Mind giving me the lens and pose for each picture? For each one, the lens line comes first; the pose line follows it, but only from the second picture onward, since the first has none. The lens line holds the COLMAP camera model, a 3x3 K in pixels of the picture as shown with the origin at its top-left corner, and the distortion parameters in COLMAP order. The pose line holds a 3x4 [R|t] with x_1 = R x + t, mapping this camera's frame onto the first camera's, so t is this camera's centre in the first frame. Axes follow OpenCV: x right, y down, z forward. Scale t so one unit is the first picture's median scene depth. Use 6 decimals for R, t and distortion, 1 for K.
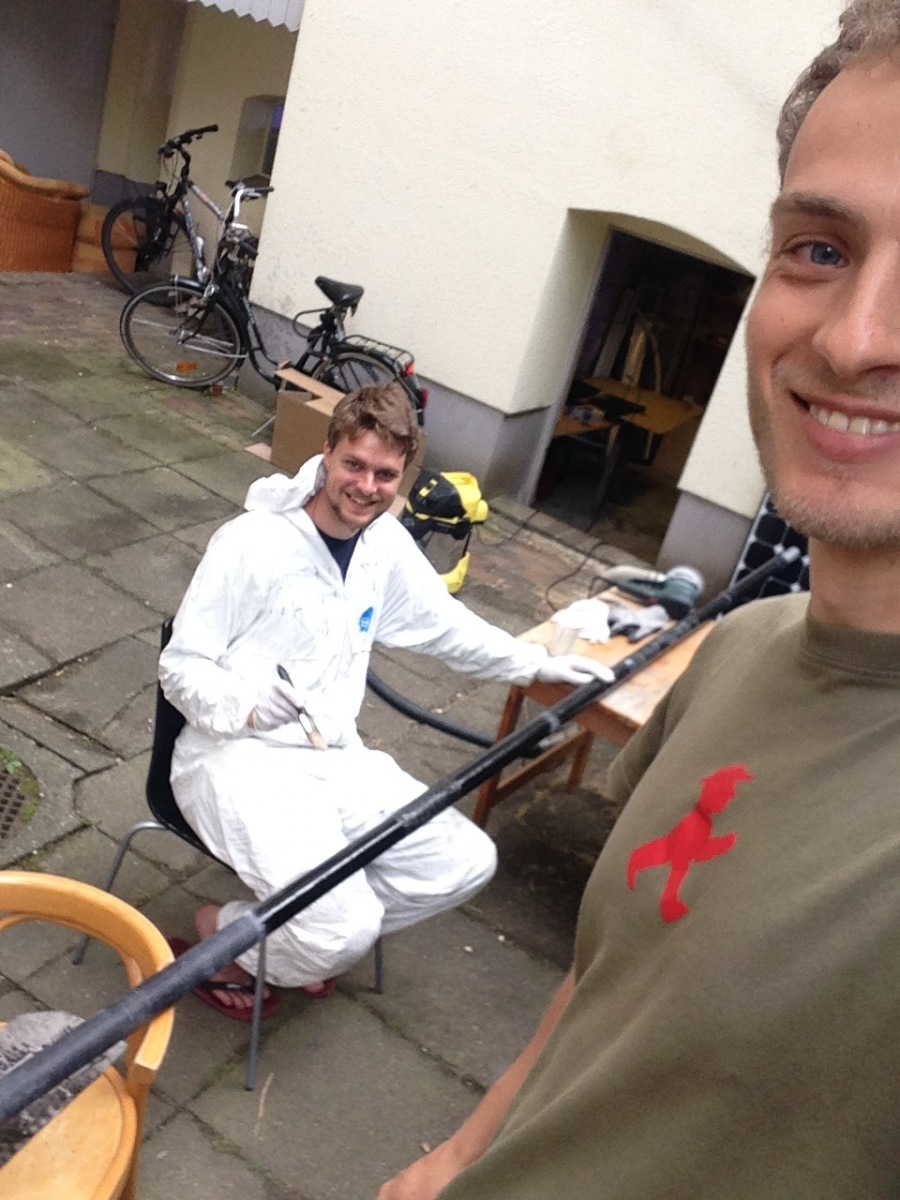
lens RADIAL K [[1197.1, 0, 450.0], [0, 1197.1, 600.0], [0, 0, 1]] dist [0.008703, -0.002301]
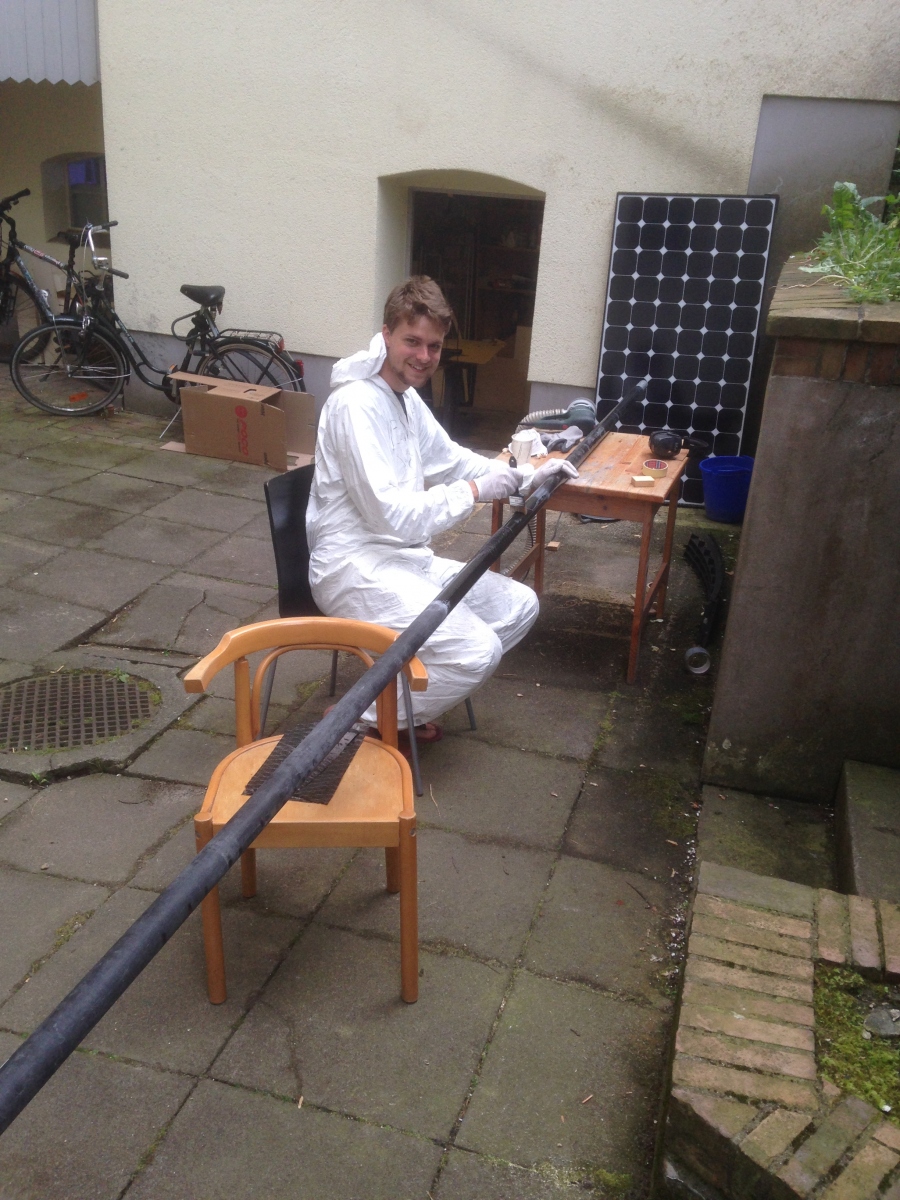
lens RADIAL K [[1107.3, 0, 450.0], [0, 1107.3, 600.0], [0, 0, 1]] dist [0.199186, -0.340138]
pose [[0.949324, -0.273888, 0.154176, -0.114029], [0.275040, 0.961327, 0.014227, 0.077727], [-0.152110, 0.028899, 0.987941, -0.112836]]
